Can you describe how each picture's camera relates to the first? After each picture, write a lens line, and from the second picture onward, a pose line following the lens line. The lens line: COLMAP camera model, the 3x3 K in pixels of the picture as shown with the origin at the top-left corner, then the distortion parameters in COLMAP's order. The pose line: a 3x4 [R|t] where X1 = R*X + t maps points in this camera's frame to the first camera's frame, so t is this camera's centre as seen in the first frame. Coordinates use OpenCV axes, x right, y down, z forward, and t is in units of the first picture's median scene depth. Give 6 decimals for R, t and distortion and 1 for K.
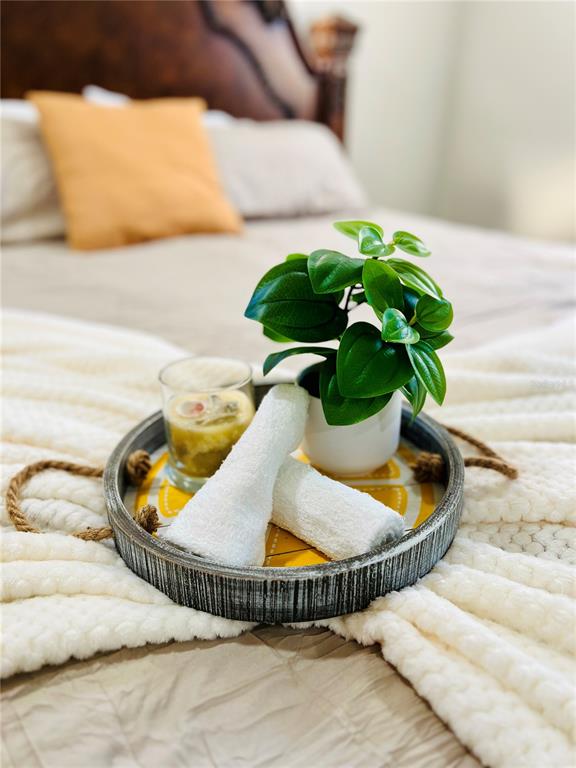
lens RADIAL K [[577.3, 0, 286.4], [0, 577.3, 381.1], [0, 0, 1]] dist [0.053427, -0.055978]
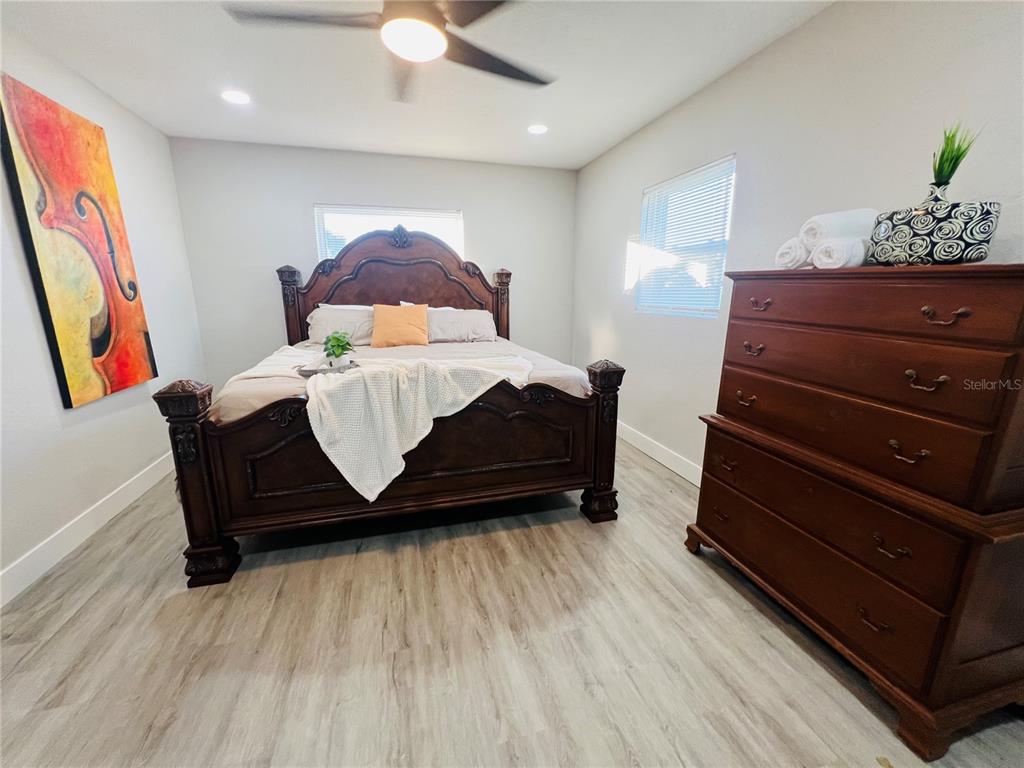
lens RADIAL K [[412.6, 0, 510.8], [0, 412.6, 382.5], [0, 0, 1]] dist [0.000541, 0.000288]
pose [[0.933729, 0.050194, -0.354443, 3.692755], [-0.126659, 0.972398, -0.195960, 1.004509], [0.334824, 0.227867, 0.914314, -2.568852]]
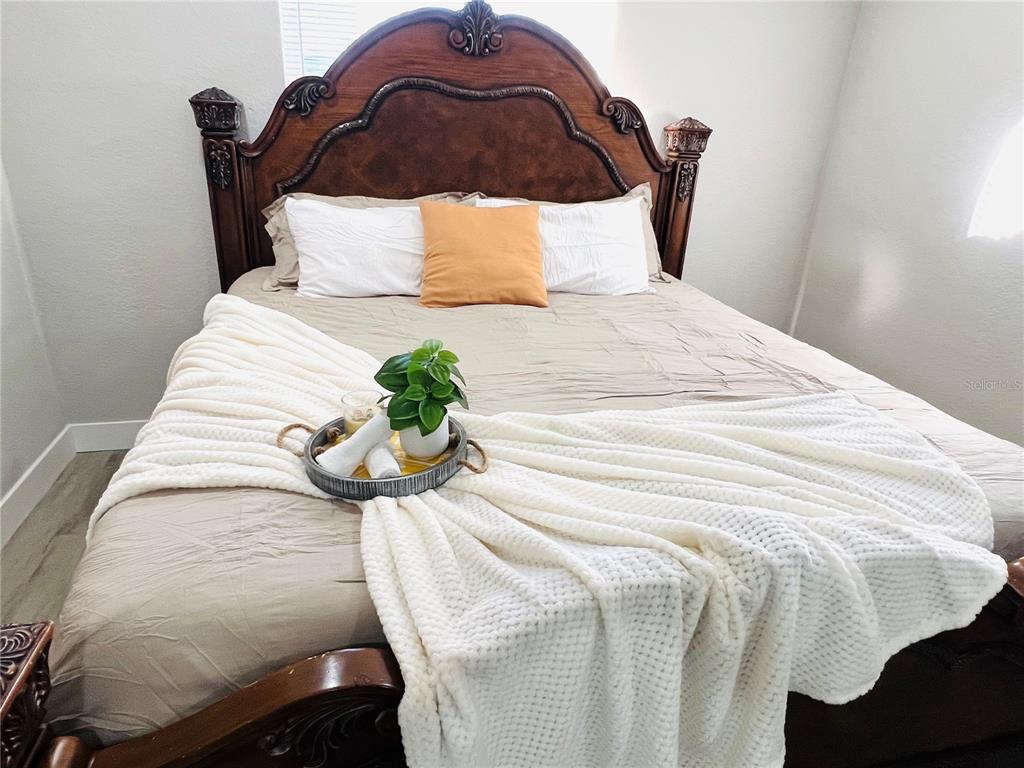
lens RADIAL K [[621.9, 0, 509.2], [0, 621.9, 386.2], [0, 0, 1]] dist [0.001265, 0.000635]
pose [[0.924018, 0.168343, -0.343295, 1.239069], [-0.183515, 0.982944, -0.011941, -0.139464], [0.335430, 0.074033, 0.939152, -1.100296]]
